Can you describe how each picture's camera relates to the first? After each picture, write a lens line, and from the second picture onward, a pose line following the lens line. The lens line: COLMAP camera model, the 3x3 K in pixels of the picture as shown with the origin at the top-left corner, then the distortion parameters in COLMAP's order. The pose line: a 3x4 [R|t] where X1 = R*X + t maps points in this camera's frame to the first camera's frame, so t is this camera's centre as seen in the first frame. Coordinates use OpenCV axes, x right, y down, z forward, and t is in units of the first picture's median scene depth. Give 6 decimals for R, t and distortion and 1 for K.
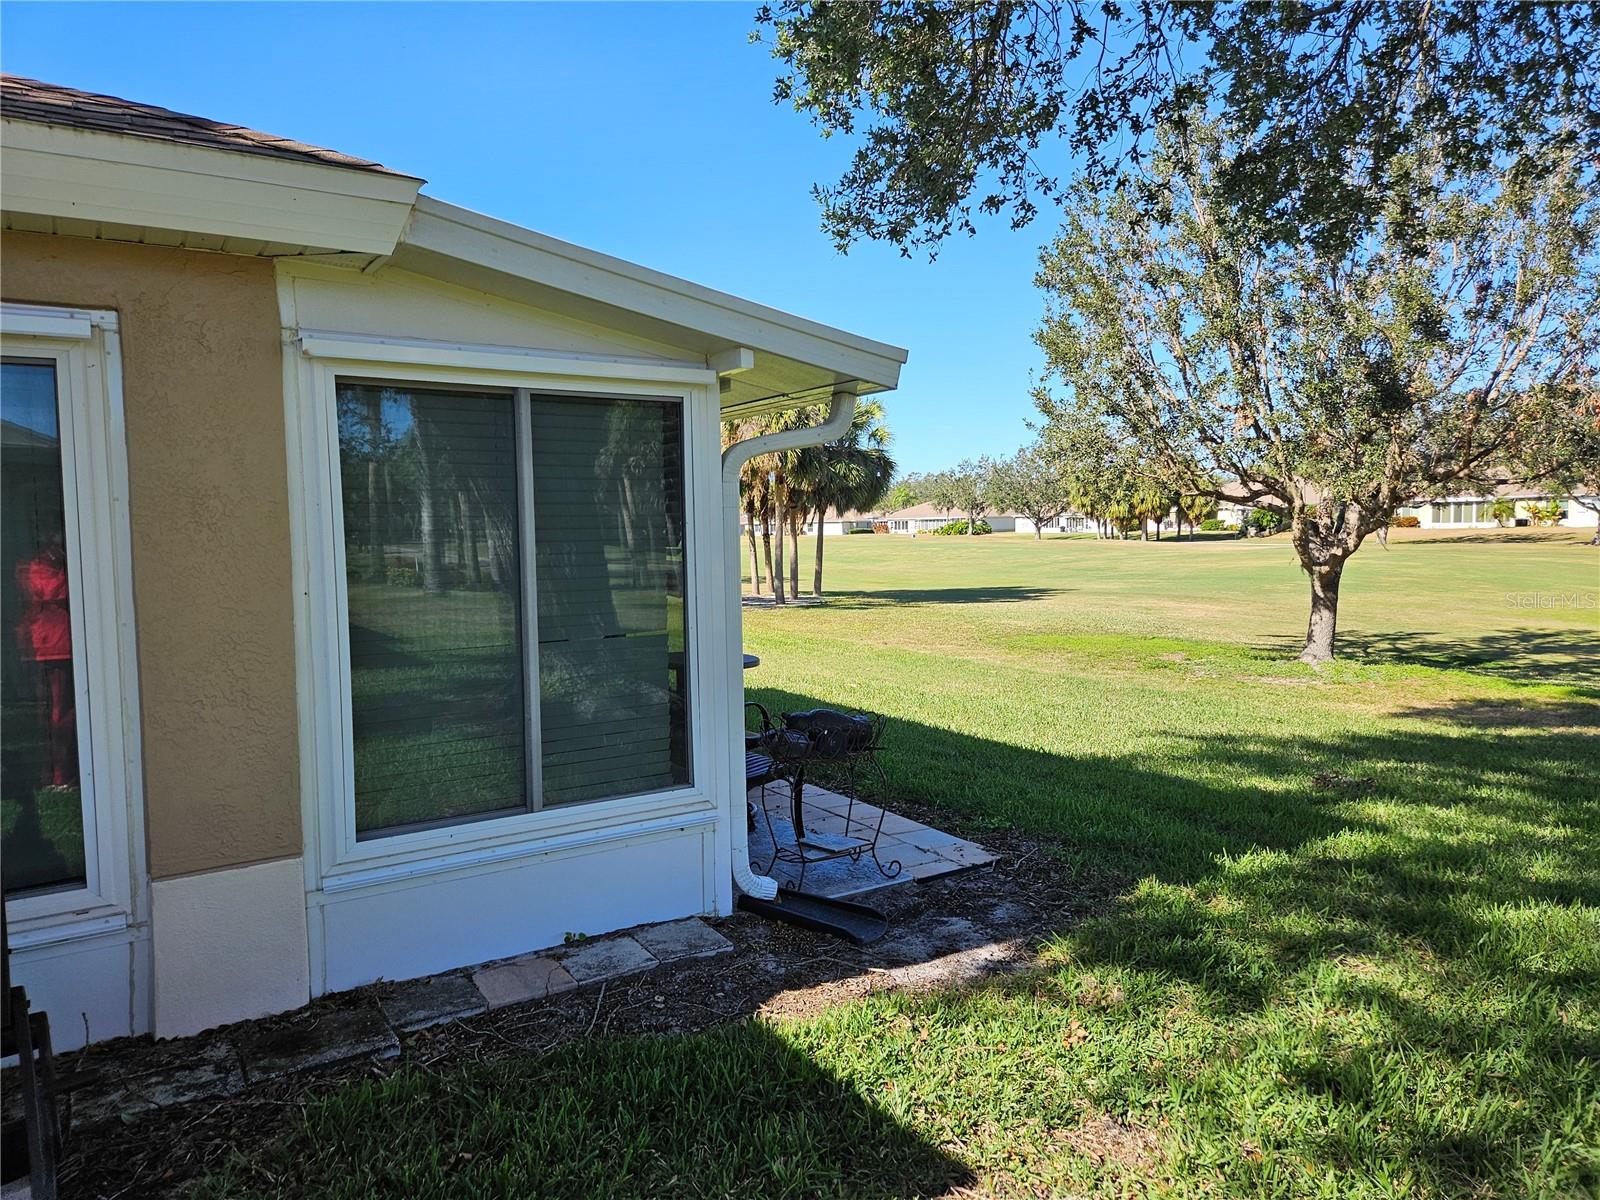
lens RADIAL K [[1062.2, 0, 800.9], [0, 1062.2, 599.8], [0, 0, 1]] dist [0.062193, -0.049139]
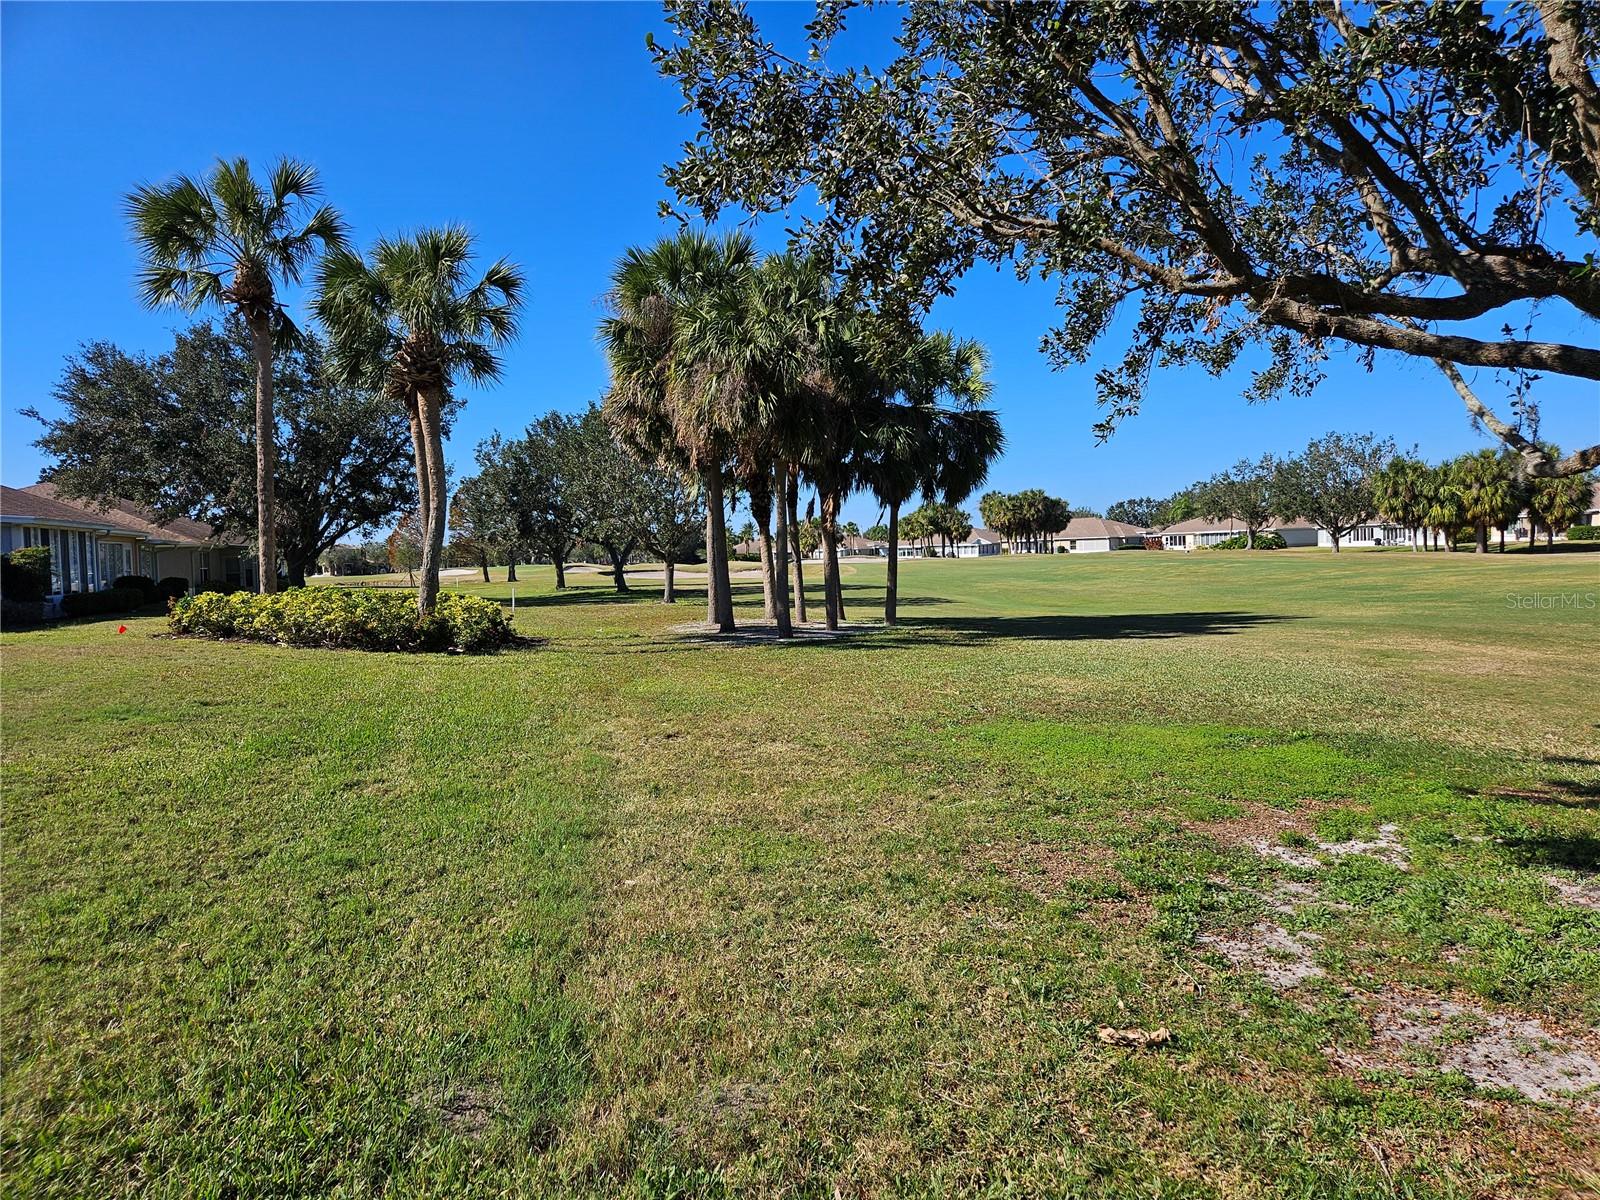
lens RADIAL K [[1062.2, 0, 800.3], [0, 1062.2, 601.4], [0, 0, 1]] dist [0.062193, -0.049139]
pose [[0.963984, 0.003987, -0.265929, 0.052729], [-0.008964, 0.999807, -0.017505, -0.002009], [0.265808, 0.019258, 0.963834, 0.110902]]
